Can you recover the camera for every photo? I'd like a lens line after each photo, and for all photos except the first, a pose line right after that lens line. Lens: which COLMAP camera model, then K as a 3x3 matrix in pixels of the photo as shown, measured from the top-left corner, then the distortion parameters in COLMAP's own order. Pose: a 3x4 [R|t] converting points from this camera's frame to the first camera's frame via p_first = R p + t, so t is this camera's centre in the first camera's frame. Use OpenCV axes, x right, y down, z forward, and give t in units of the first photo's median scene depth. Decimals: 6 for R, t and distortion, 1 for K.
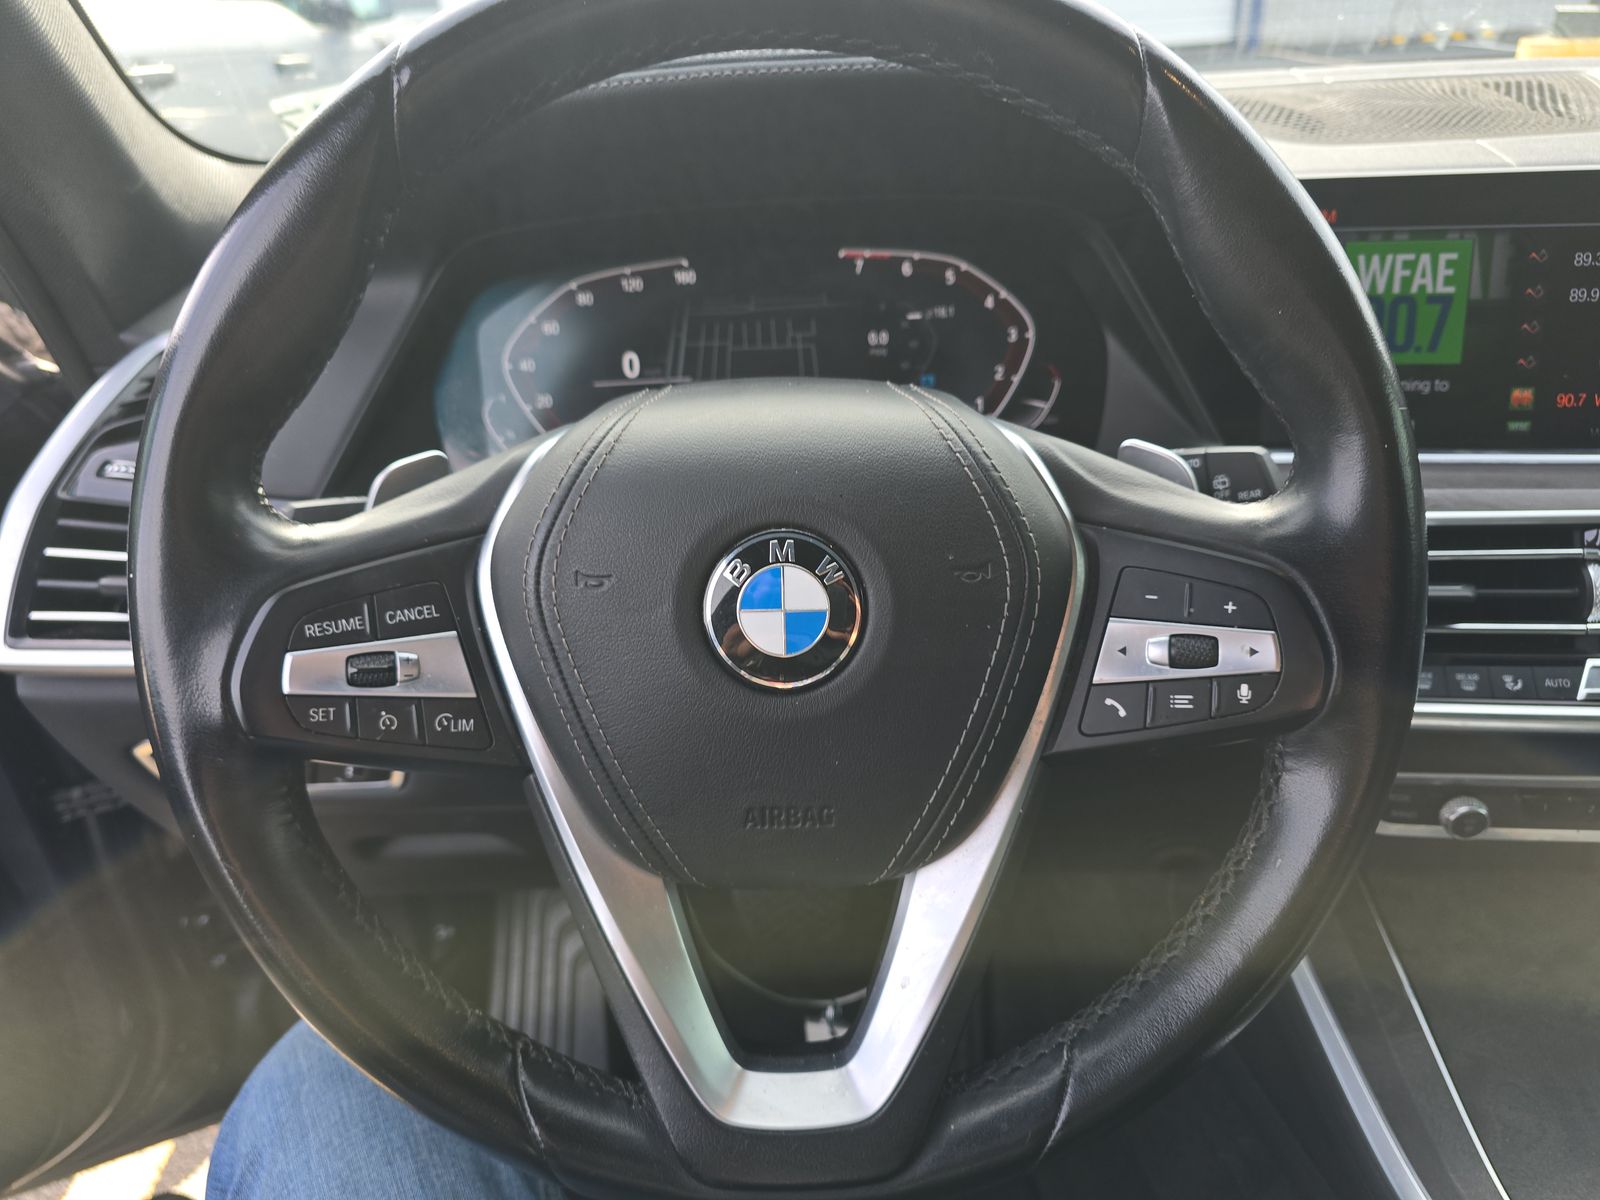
lens RADIAL K [[1064.5, 0, 800.7], [0, 1064.5, 604.0], [0, 0, 1]] dist [0.052550, -0.050057]
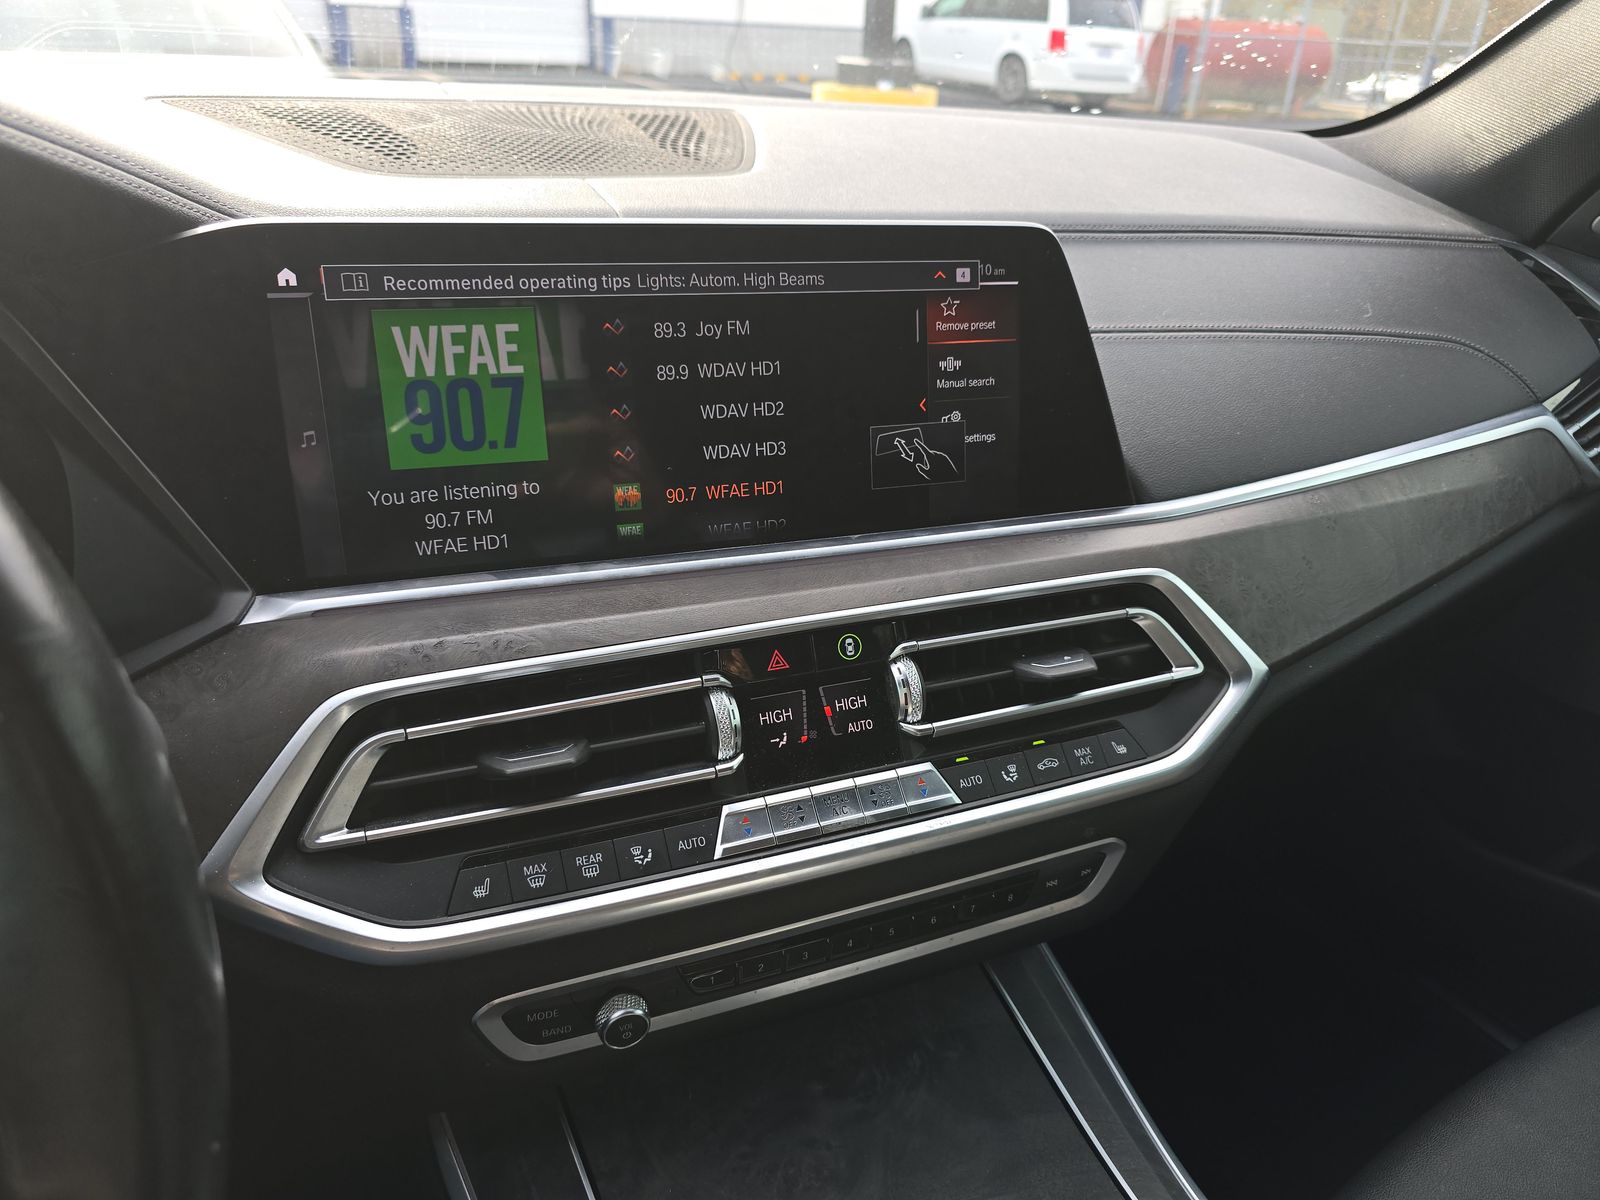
lens RADIAL K [[1030.4, 0, 800.0], [0, 1030.4, 600.0], [0, 0, 1]] dist [-0.028499, 0.000608]
pose [[0.886686, -0.128383, 0.444192, 0.428950], [0.124557, 0.991487, 0.037927, -0.126636], [-0.445280, 0.021698, 0.895128, 0.239544]]
